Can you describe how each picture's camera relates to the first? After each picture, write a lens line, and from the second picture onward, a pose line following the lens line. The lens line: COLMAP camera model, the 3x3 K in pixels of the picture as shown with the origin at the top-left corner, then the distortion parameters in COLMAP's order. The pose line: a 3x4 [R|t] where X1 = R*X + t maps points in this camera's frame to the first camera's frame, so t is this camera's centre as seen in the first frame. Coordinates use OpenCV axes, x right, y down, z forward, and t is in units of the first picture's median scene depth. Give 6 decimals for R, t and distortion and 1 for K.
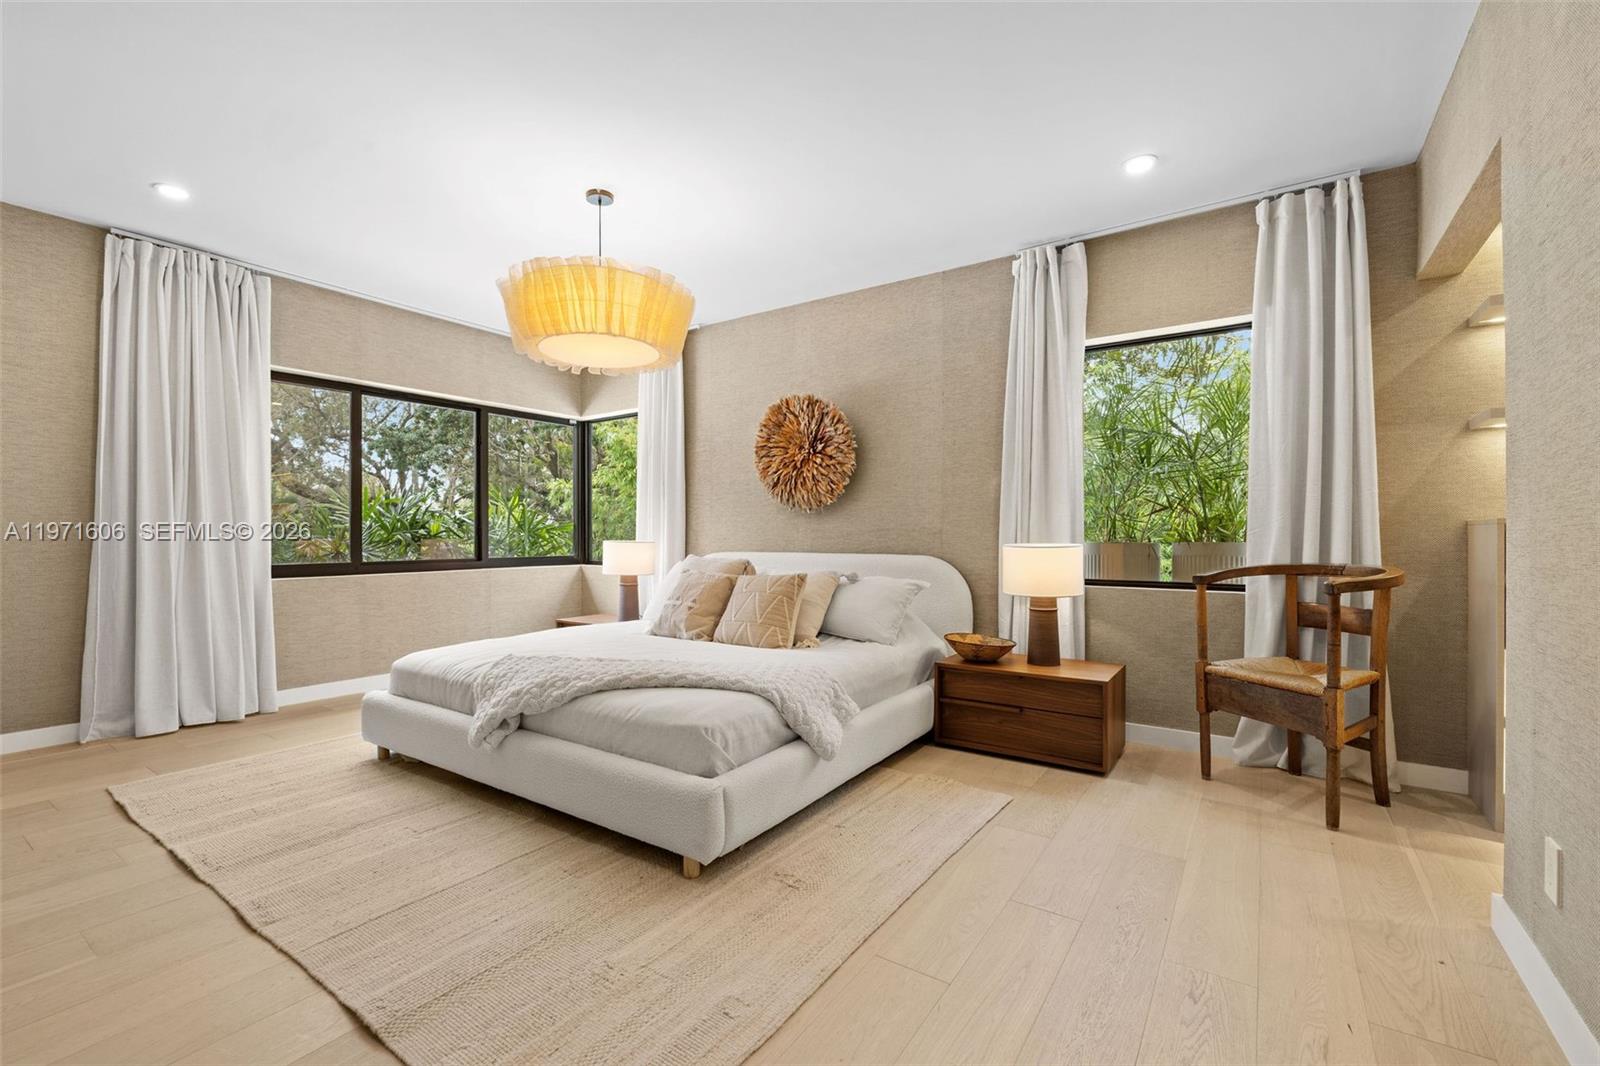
lens RADIAL K [[683.6, 0, 796.5], [0, 683.6, 543.3], [0, 0, 1]] dist [0.000562, 0.000037]
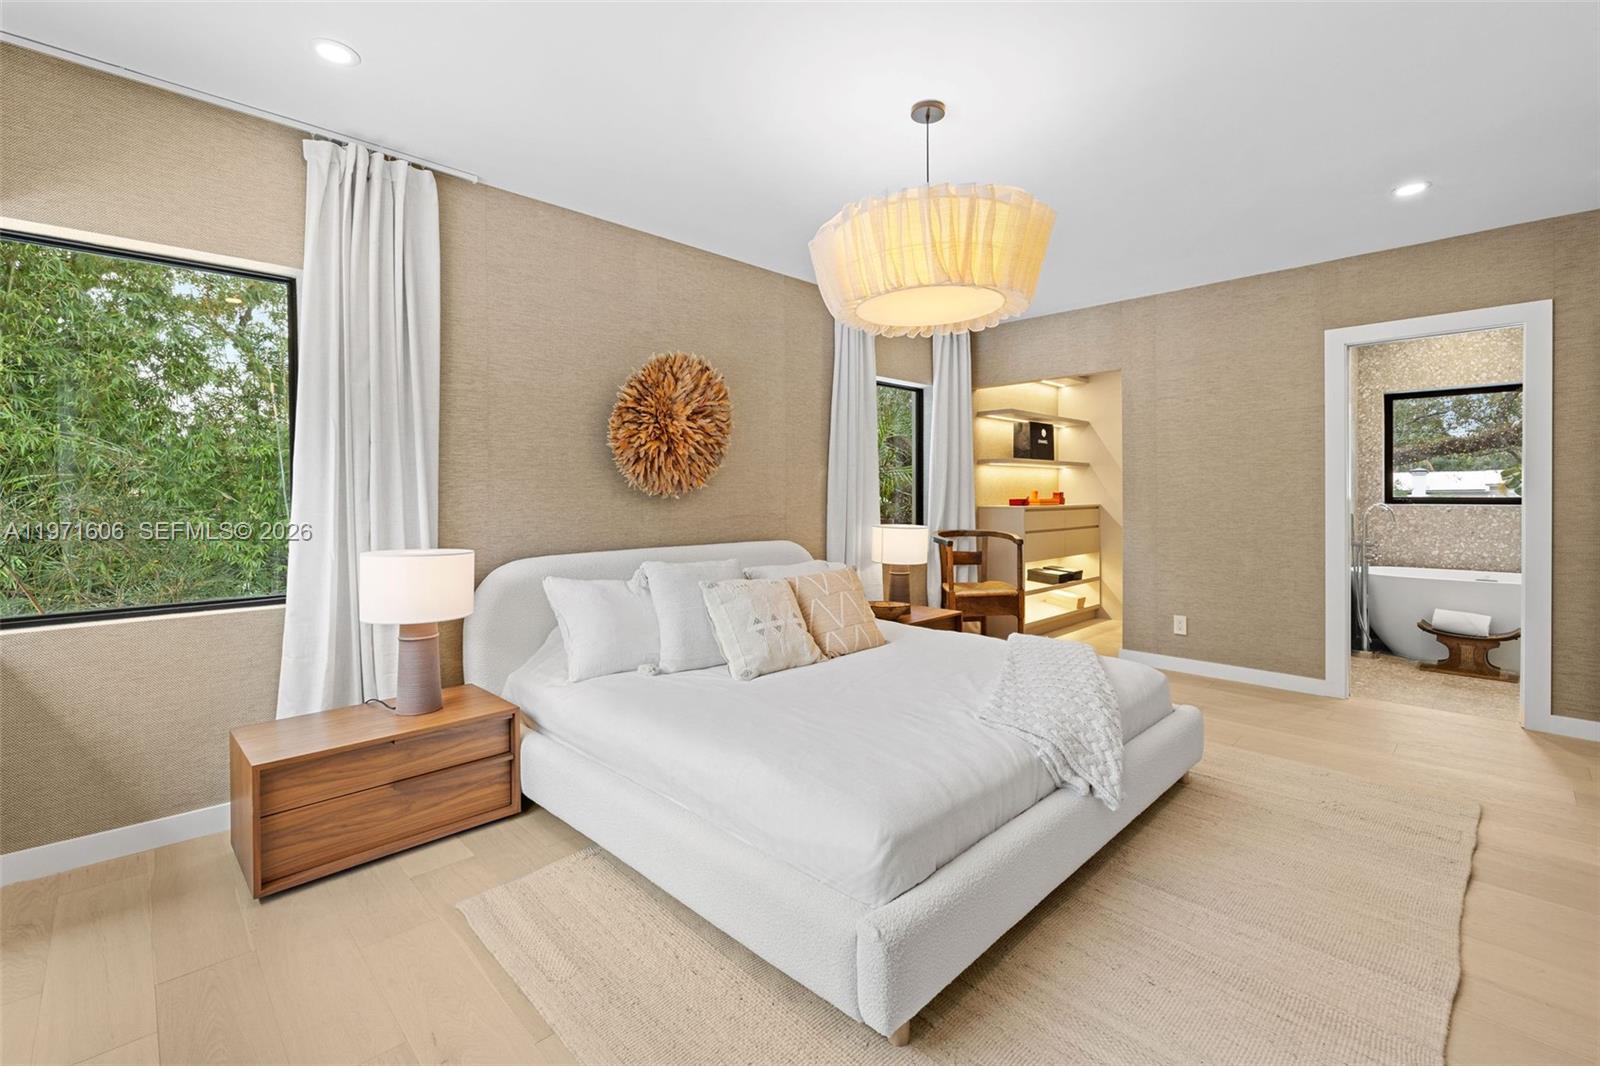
lens RADIAL K [[692.3, 0, 800.3], [0, 692.3, 502.8], [0, 0, 1]] dist [-0.001309, -0.000279]
pose [[0.183104, -0.011822, 0.983023, -0.803302], [0.015872, 0.999833, 0.009067, -0.045879], [-0.982965, 0.013942, 0.183261, 0.726038]]
